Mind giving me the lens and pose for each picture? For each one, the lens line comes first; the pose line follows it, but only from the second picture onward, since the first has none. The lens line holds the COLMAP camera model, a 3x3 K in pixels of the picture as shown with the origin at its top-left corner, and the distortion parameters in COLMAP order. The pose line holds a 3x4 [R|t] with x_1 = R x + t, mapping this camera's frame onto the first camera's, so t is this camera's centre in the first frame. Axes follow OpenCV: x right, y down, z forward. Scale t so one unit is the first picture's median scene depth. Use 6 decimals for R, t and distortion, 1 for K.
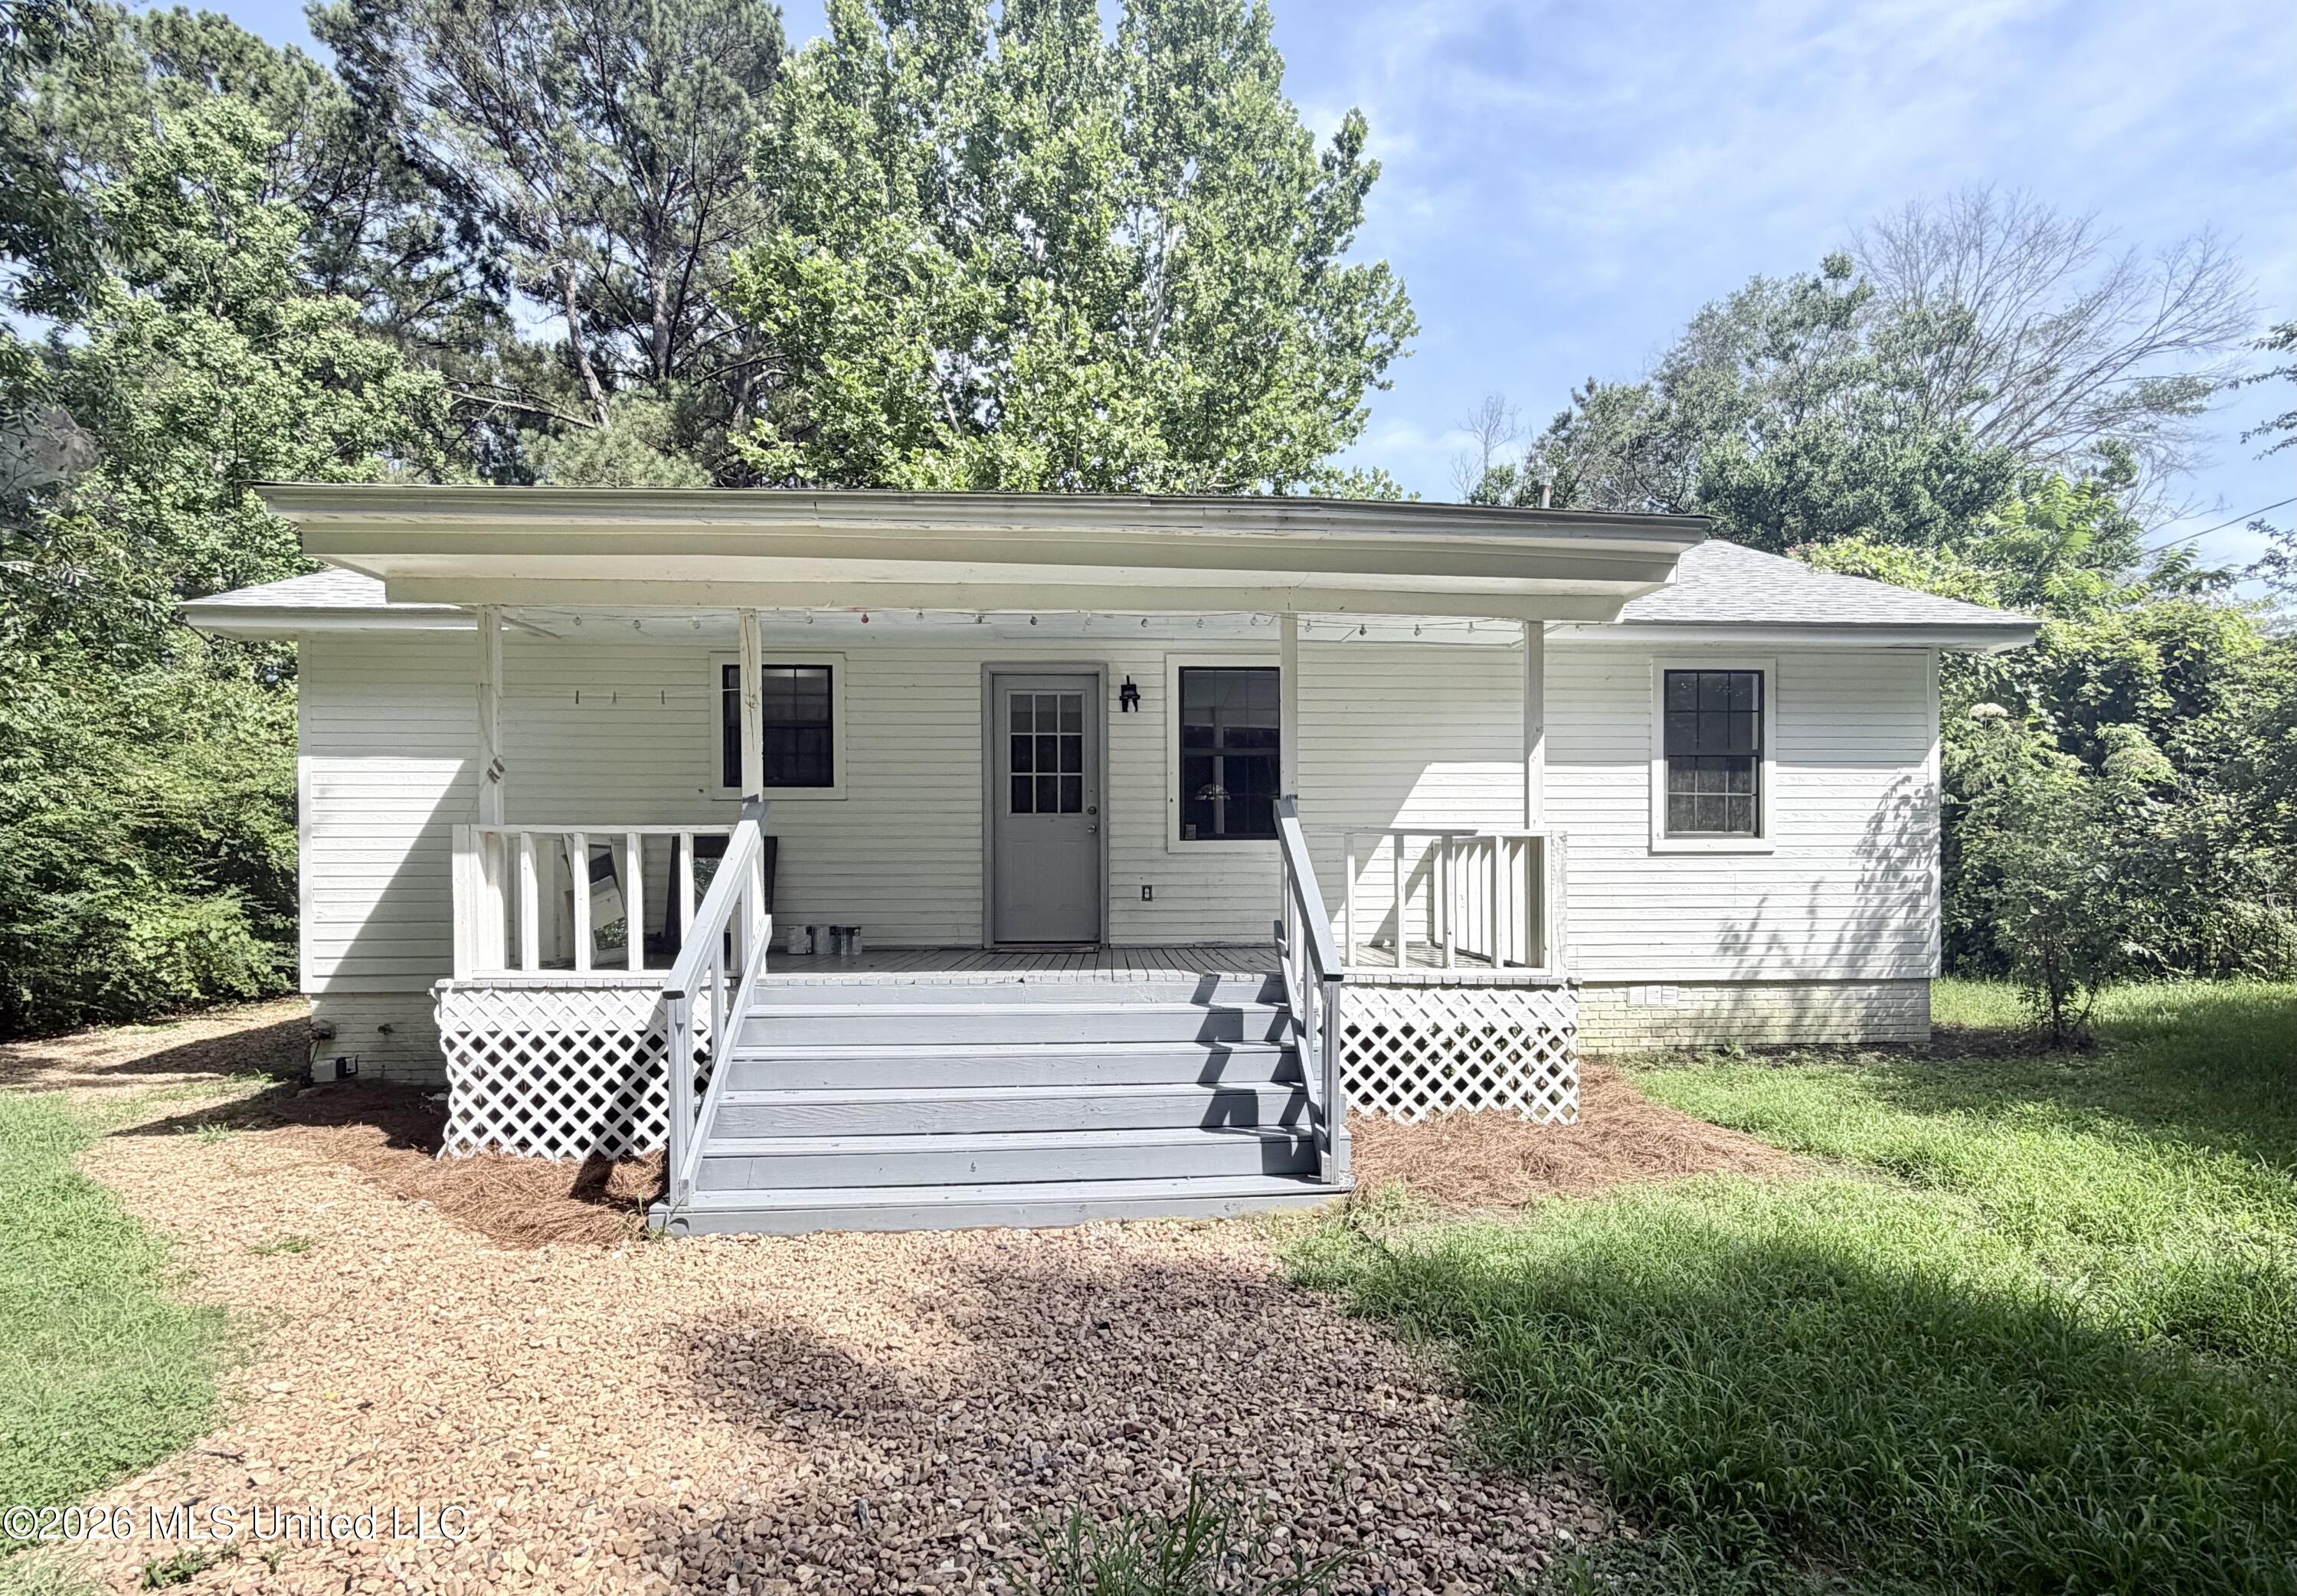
lens RADIAL K [[1136.8, 0, 1146.9], [0, 1136.8, 907.4], [0, 0, 1]] dist [-0.001312, -0.001046]
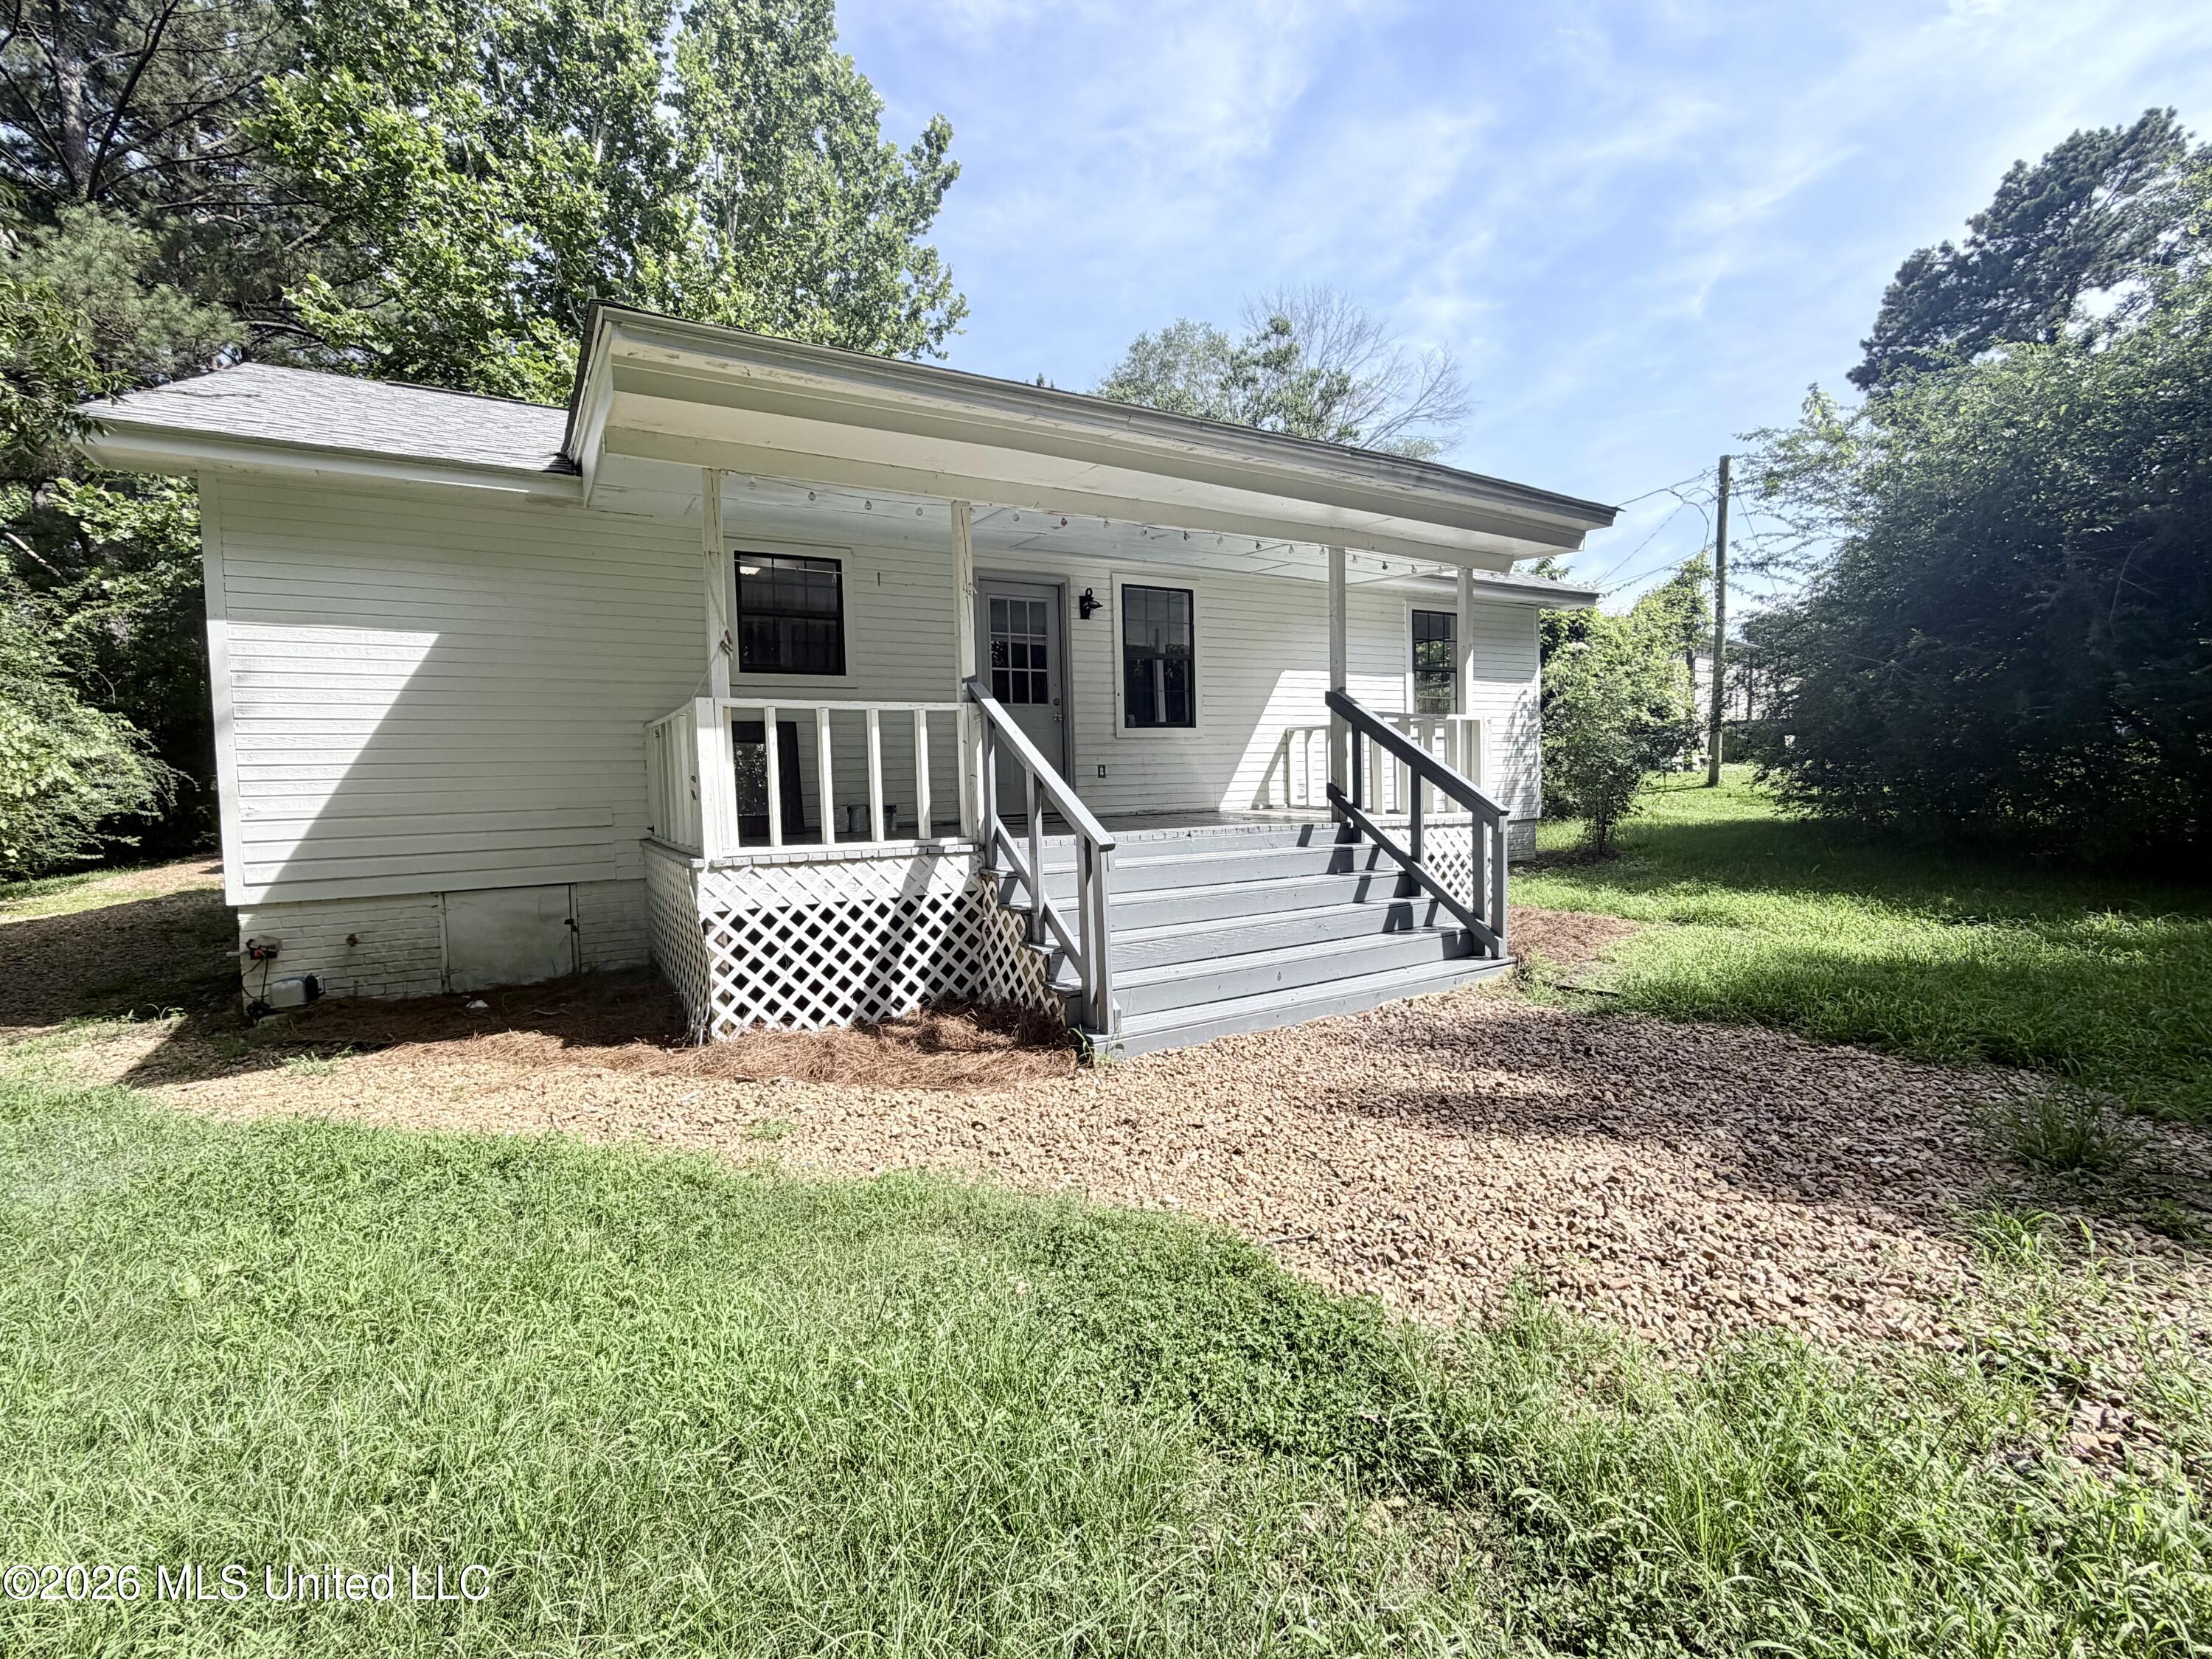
lens RADIAL K [[966.4, 0, 1105.9], [0, 966.4, 826.9], [0, 0, 1]] dist [0.000315, 0.000348]
pose [[0.896690, -0.041779, 0.440682, -0.661740], [0.031031, 0.999020, 0.031570, 0.020945], [-0.441569, -0.014633, 0.897108, 0.113604]]
